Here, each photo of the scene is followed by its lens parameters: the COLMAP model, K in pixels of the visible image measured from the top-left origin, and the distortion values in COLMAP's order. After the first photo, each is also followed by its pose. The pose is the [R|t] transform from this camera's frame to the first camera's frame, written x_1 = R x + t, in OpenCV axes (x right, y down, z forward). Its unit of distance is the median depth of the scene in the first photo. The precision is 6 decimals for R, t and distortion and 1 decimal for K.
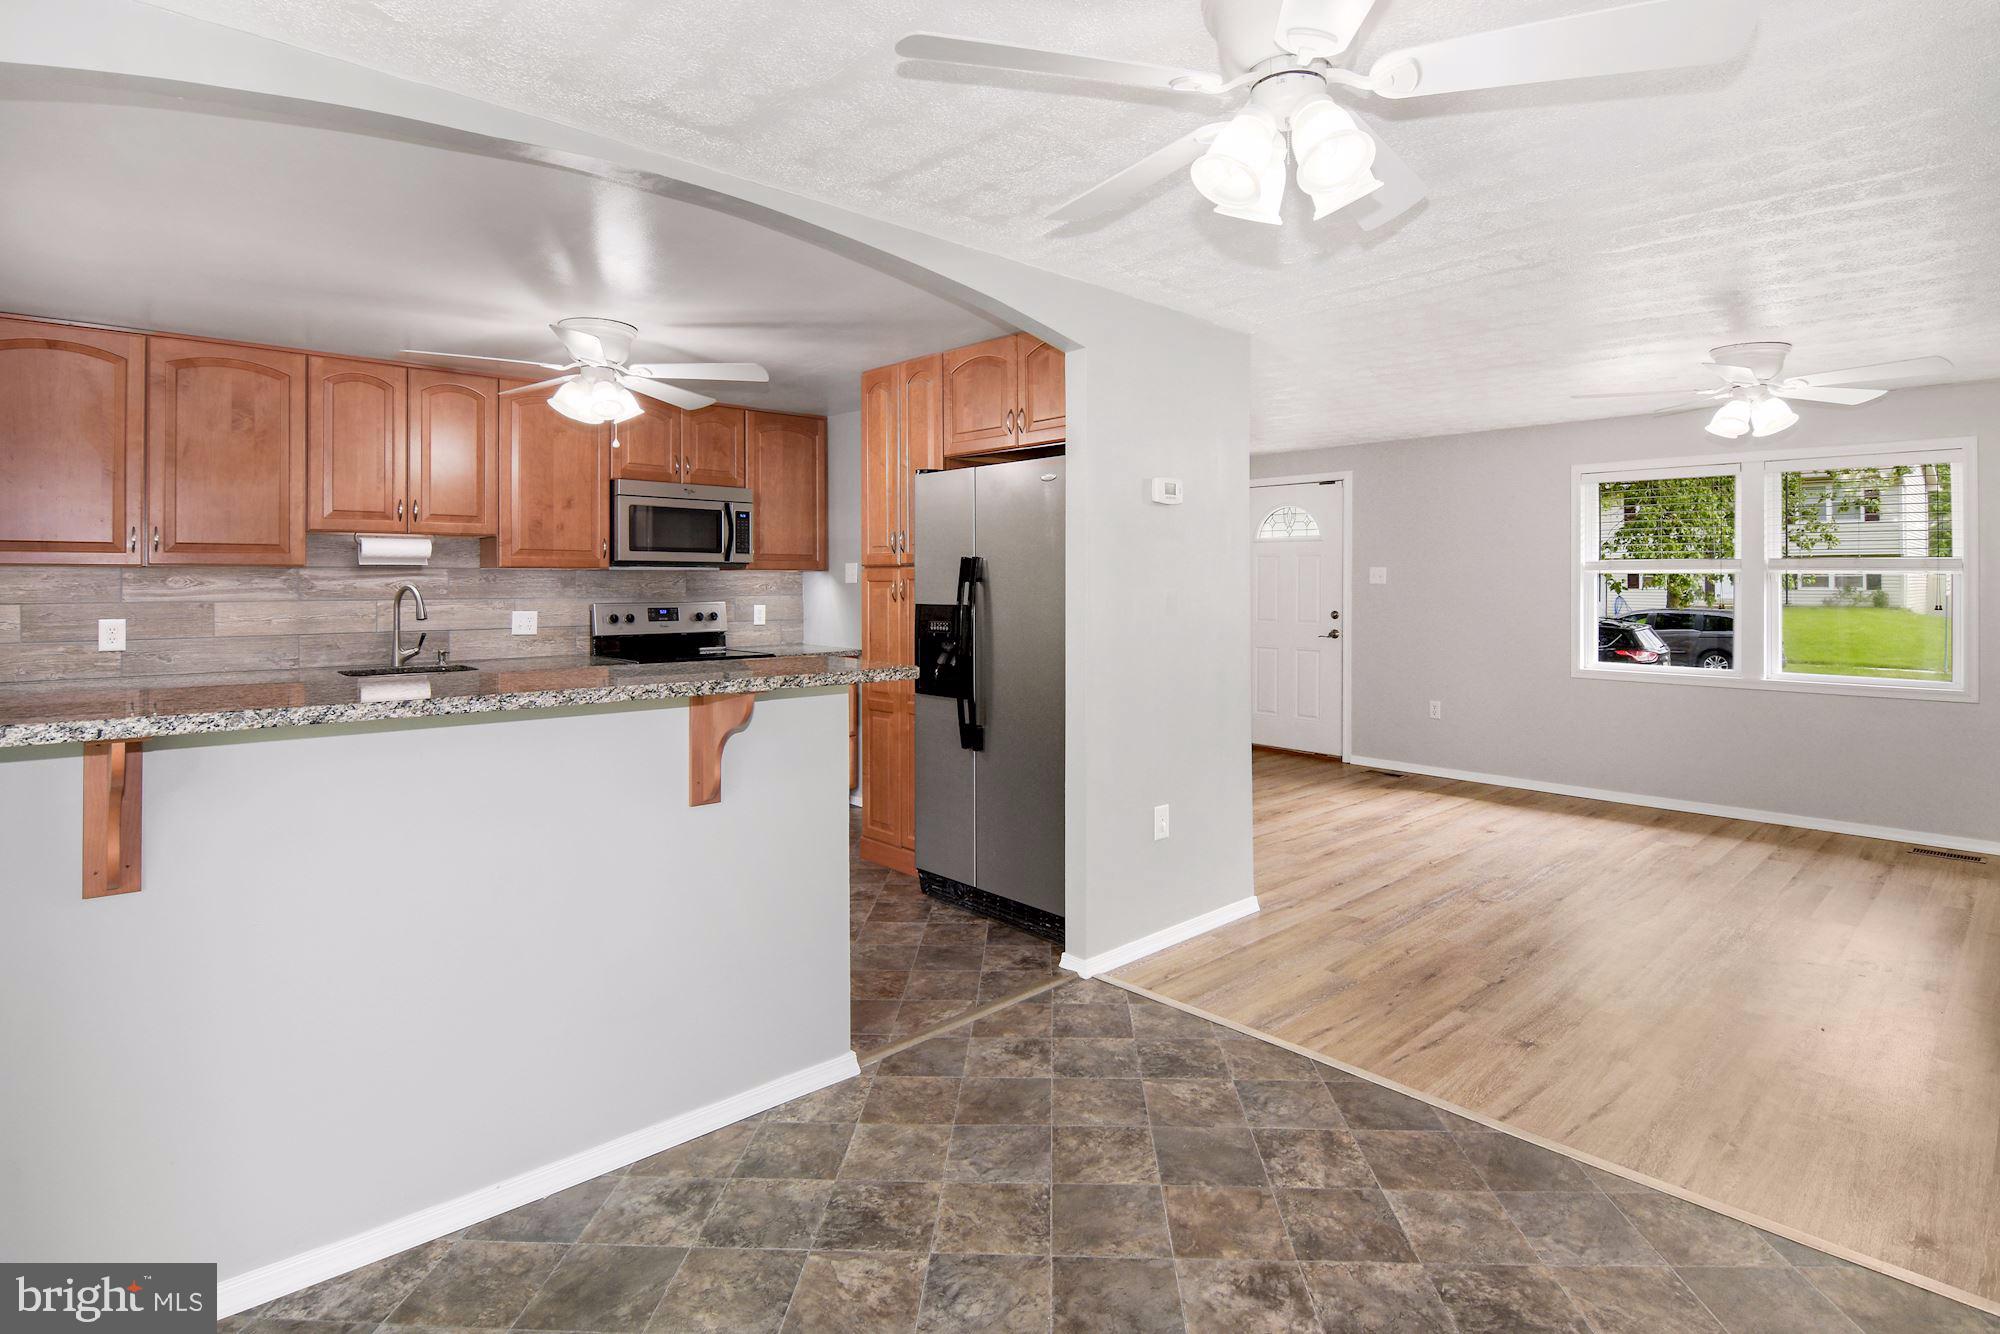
lens RADIAL K [[993.6, 0, 1007.2], [0, 993.6, 586.1], [0, 0, 1]] dist [-0.010191, -0.001526]
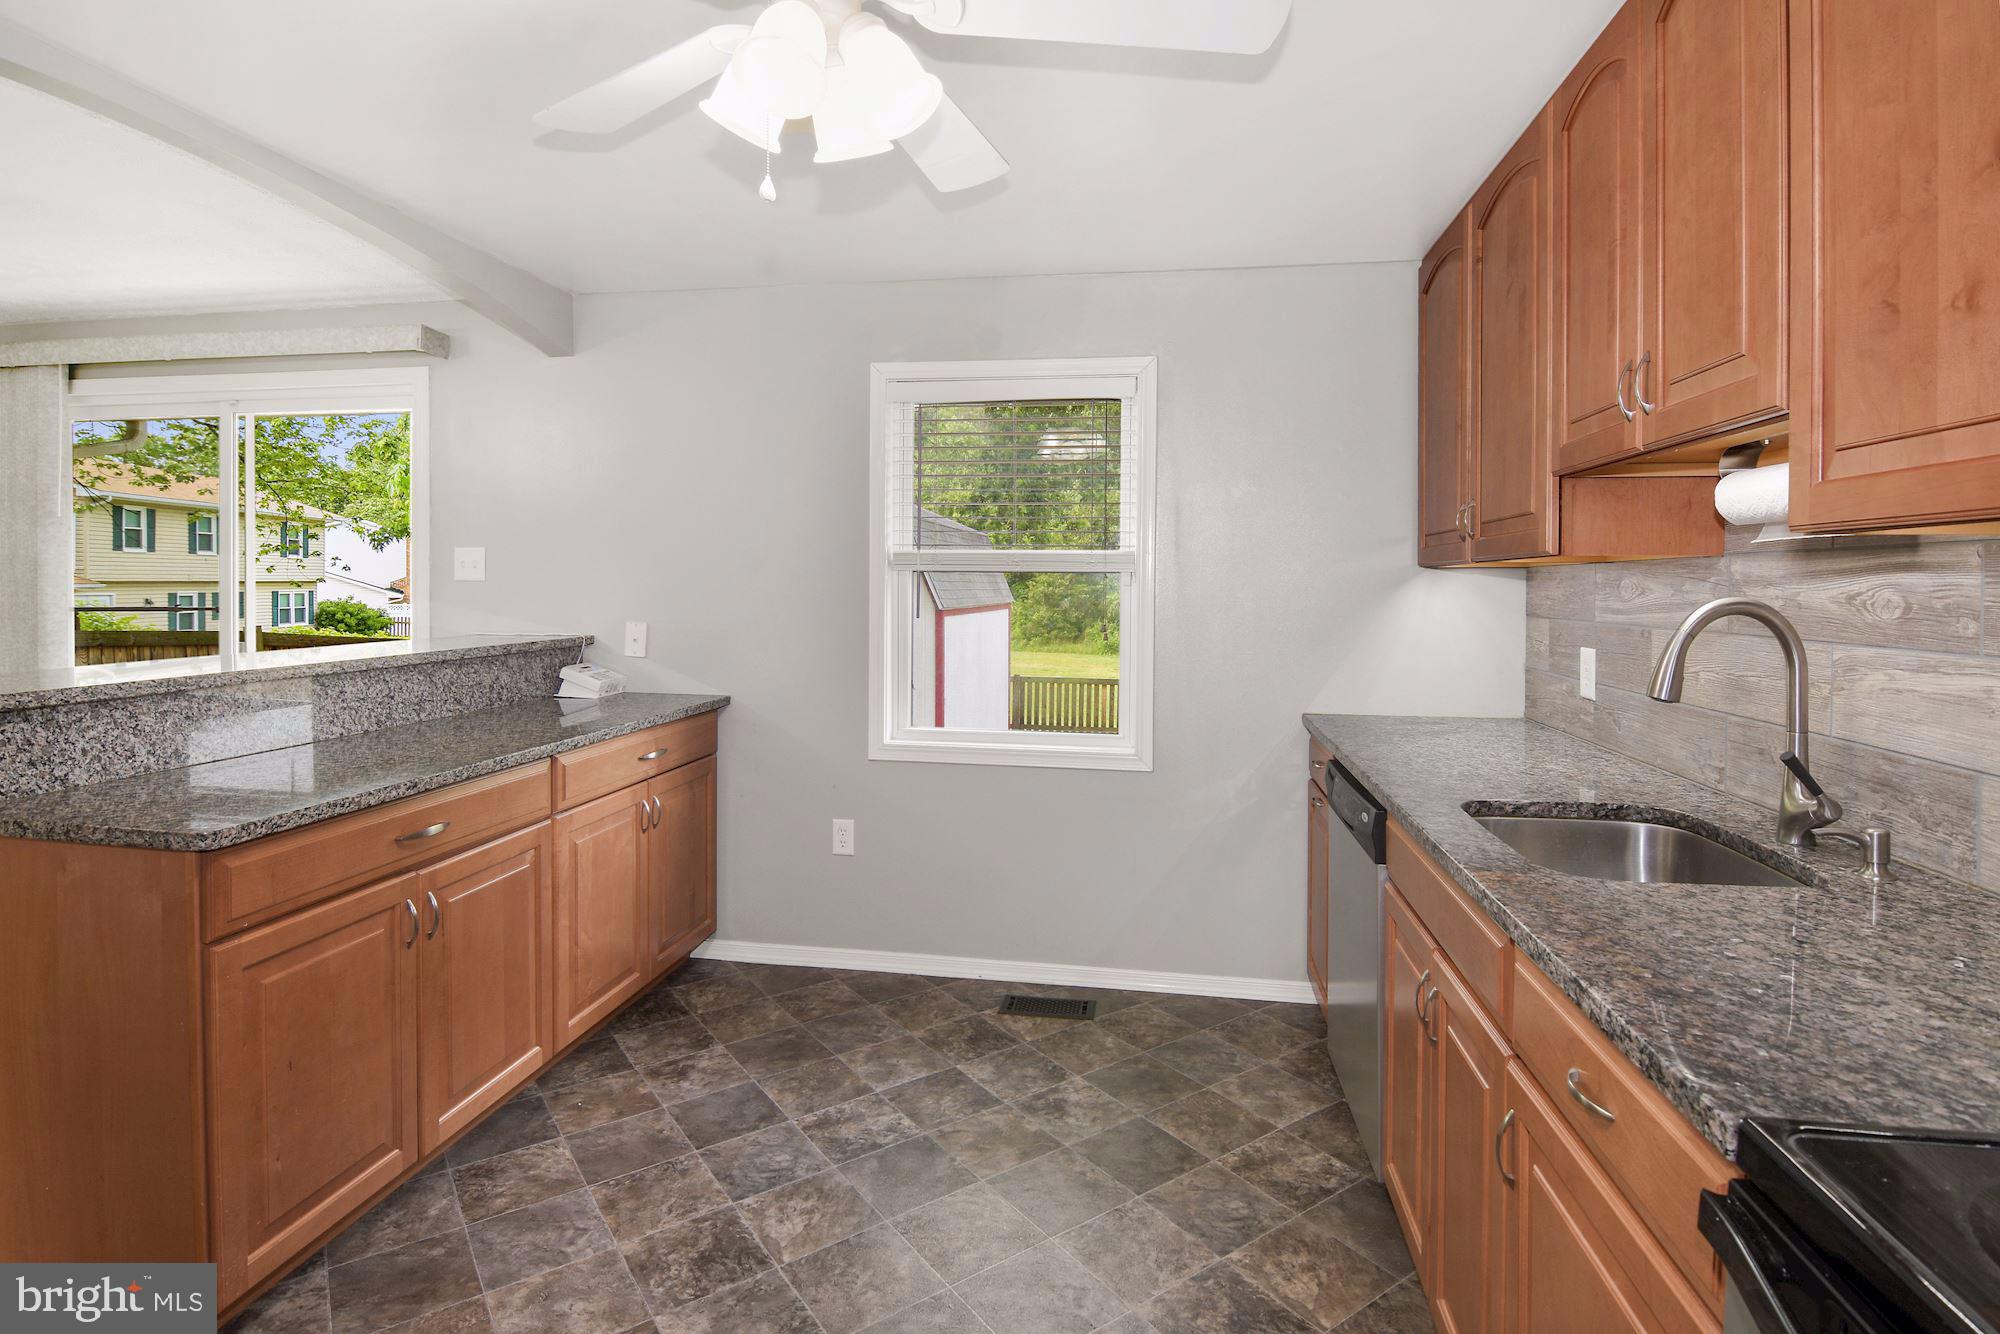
lens RADIAL K [[990.4, 0, 1014.1], [0, 990.4, 606.7], [0, 0, 1]] dist [-0.003826, -0.010447]
pose [[-0.791328, 0.006594, -0.611356, -0.225392], [-0.012040, 0.999580, 0.026367, -0.004439], [0.611273, 0.028226, -0.790916, 1.209333]]
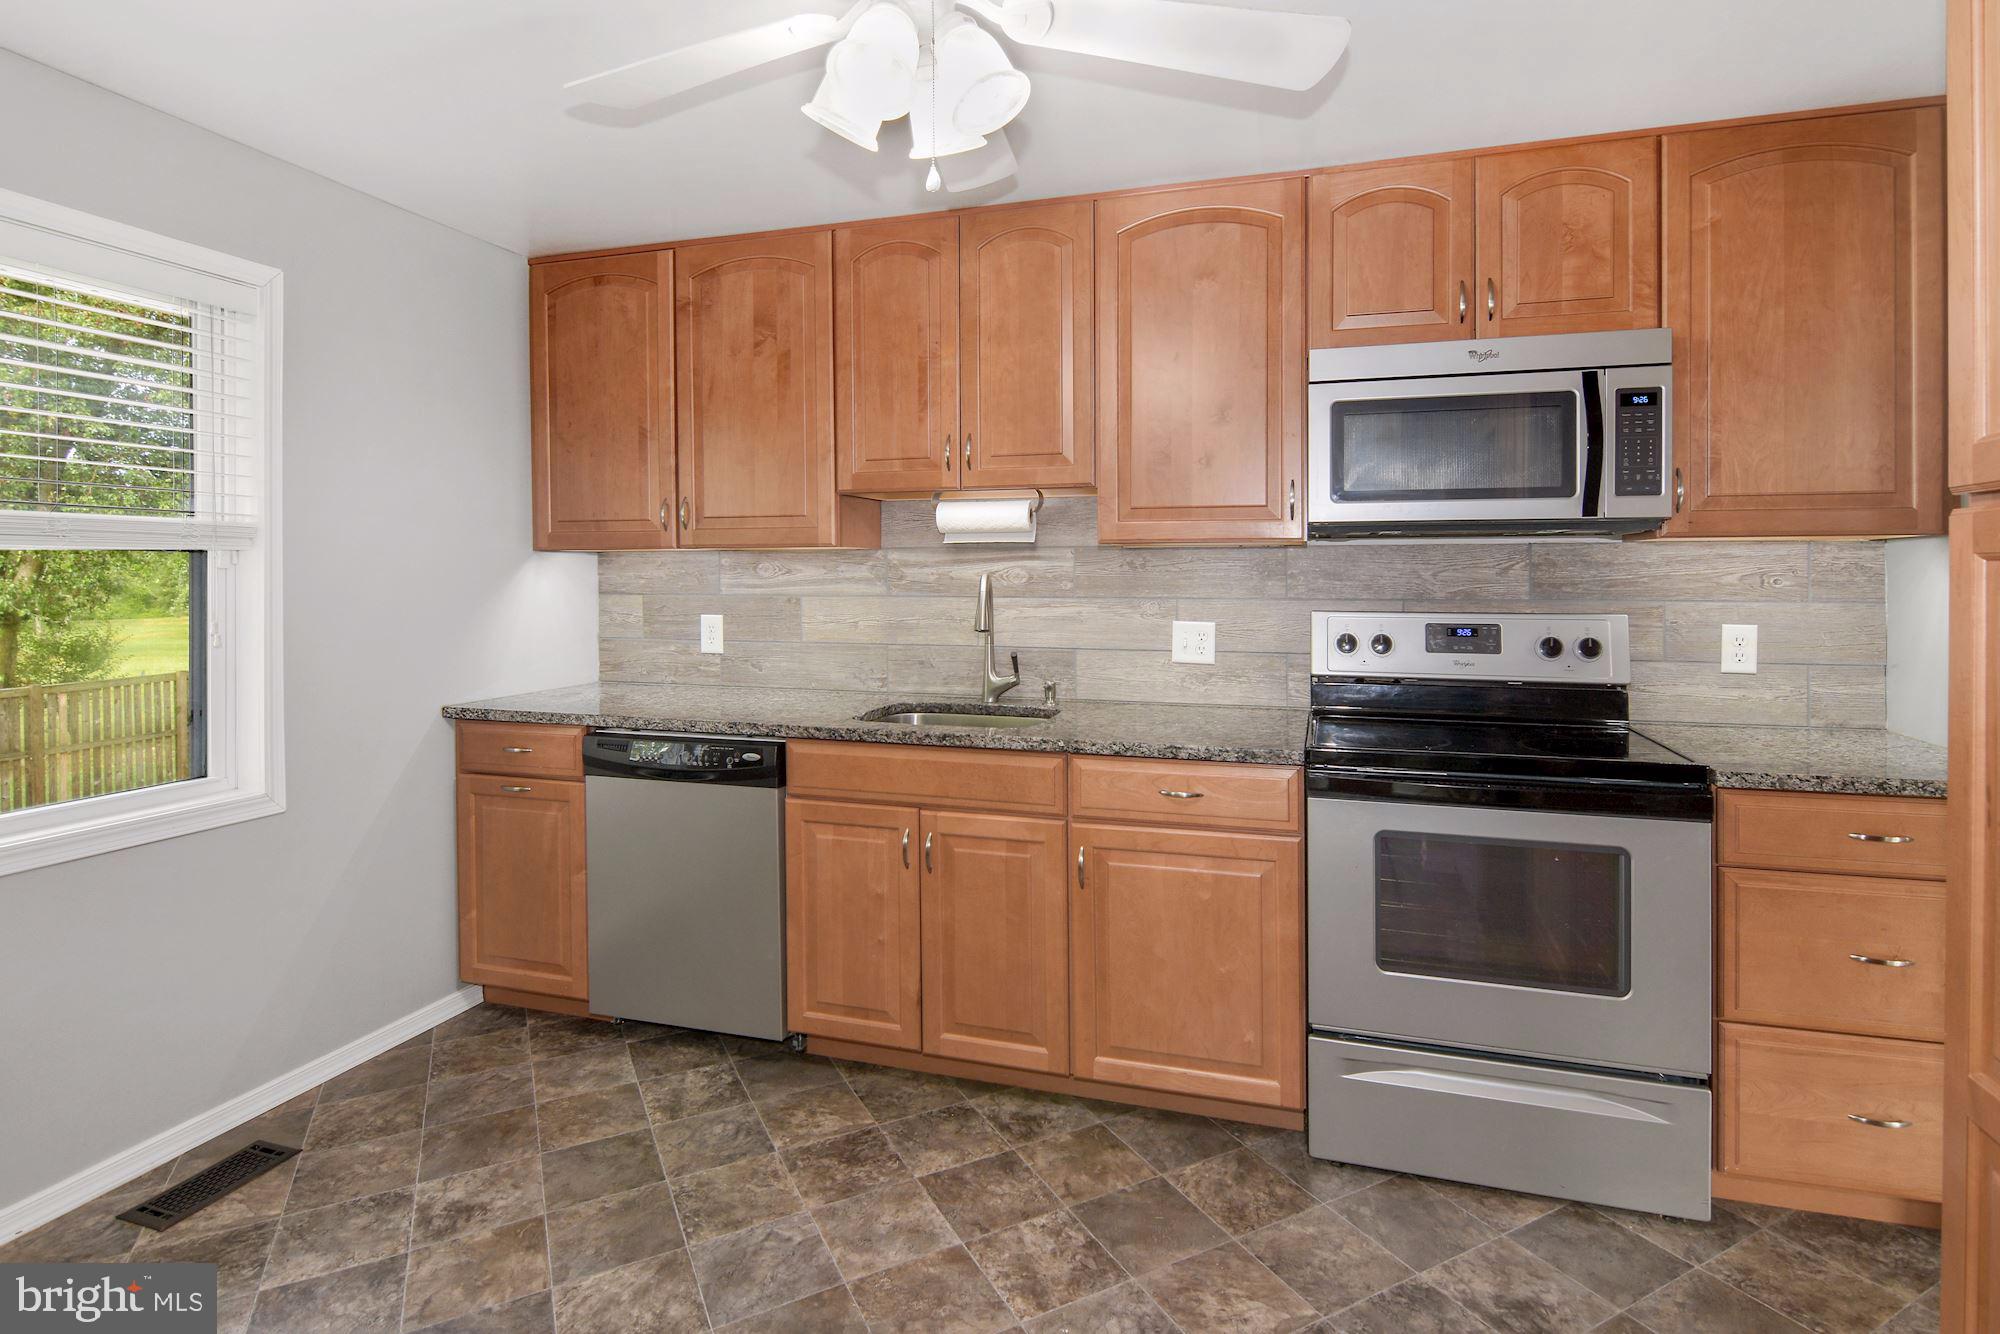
lens RADIAL K [[993.6, 0, 1007.2], [0, 993.6, 586.1], [0, 0, 1]] dist [-0.010191, -0.001526]
pose [[0.495894, 0.008648, -0.868340, -0.063347], [-0.004934, 0.999962, 0.007141, 0.002388], [0.868369, 0.000743, 0.495918, 0.762786]]
